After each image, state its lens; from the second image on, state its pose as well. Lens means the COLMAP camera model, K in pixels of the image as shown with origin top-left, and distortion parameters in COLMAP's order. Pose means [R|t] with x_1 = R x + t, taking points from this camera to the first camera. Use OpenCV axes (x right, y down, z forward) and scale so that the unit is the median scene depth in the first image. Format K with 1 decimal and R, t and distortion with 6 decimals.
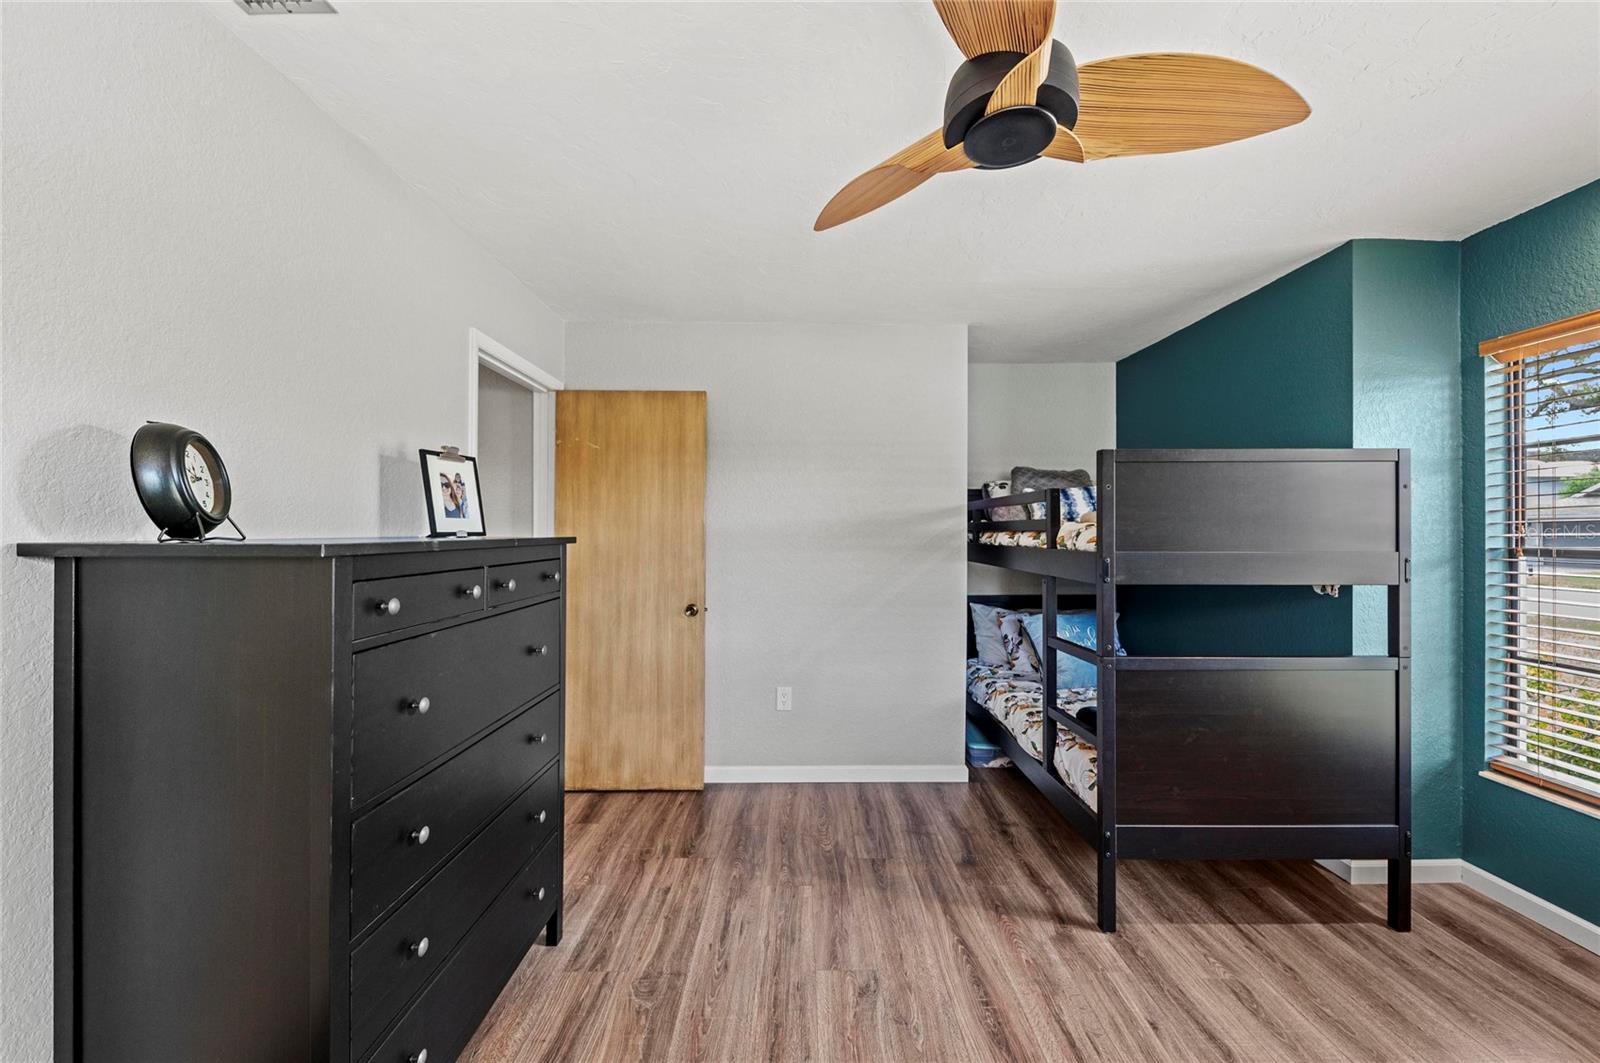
lens RADIAL K [[612.7, 0, 809.4], [0, 612.7, 530.5], [0, 0, 1]] dist [0.019204, -0.005882]
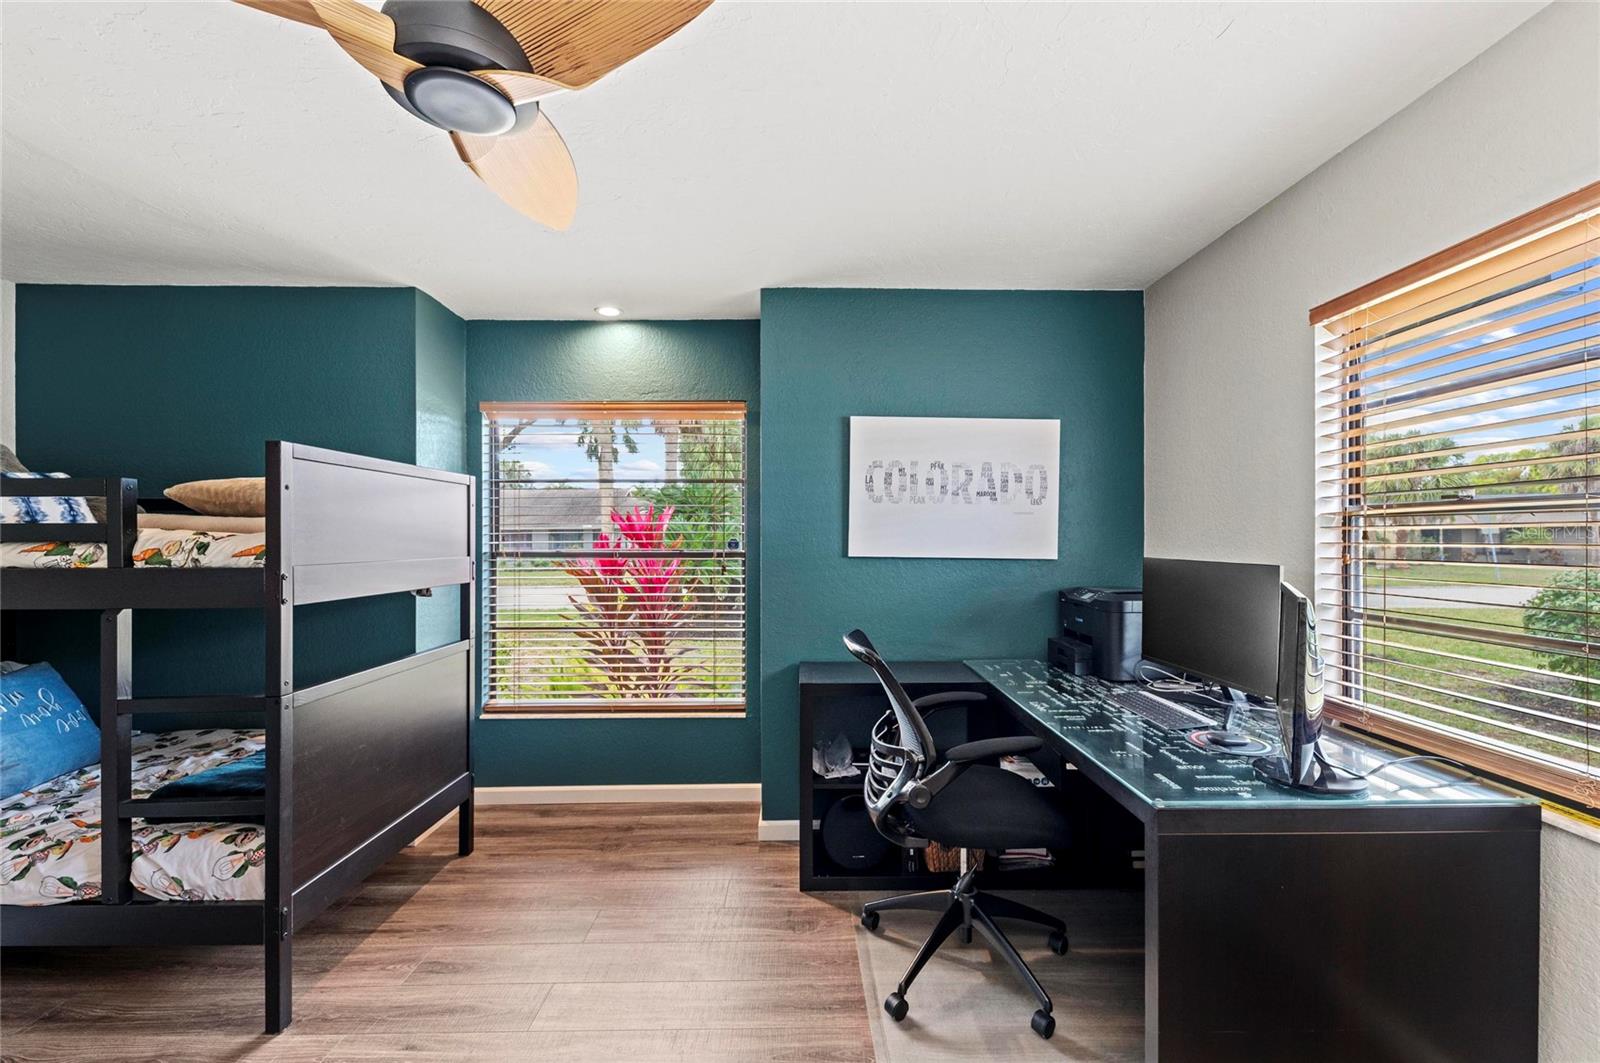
lens RADIAL K [[639.7, 0, 808.6], [0, 639.7, 538.2], [0, 0, 1]] dist [0.016539, -0.007412]
pose [[0.015378, -0.000320, 0.999882, -0.344475], [-0.001138, 0.999999, 0.000338, -0.004134], [-0.999881, -0.001143, 0.015377, 0.275017]]
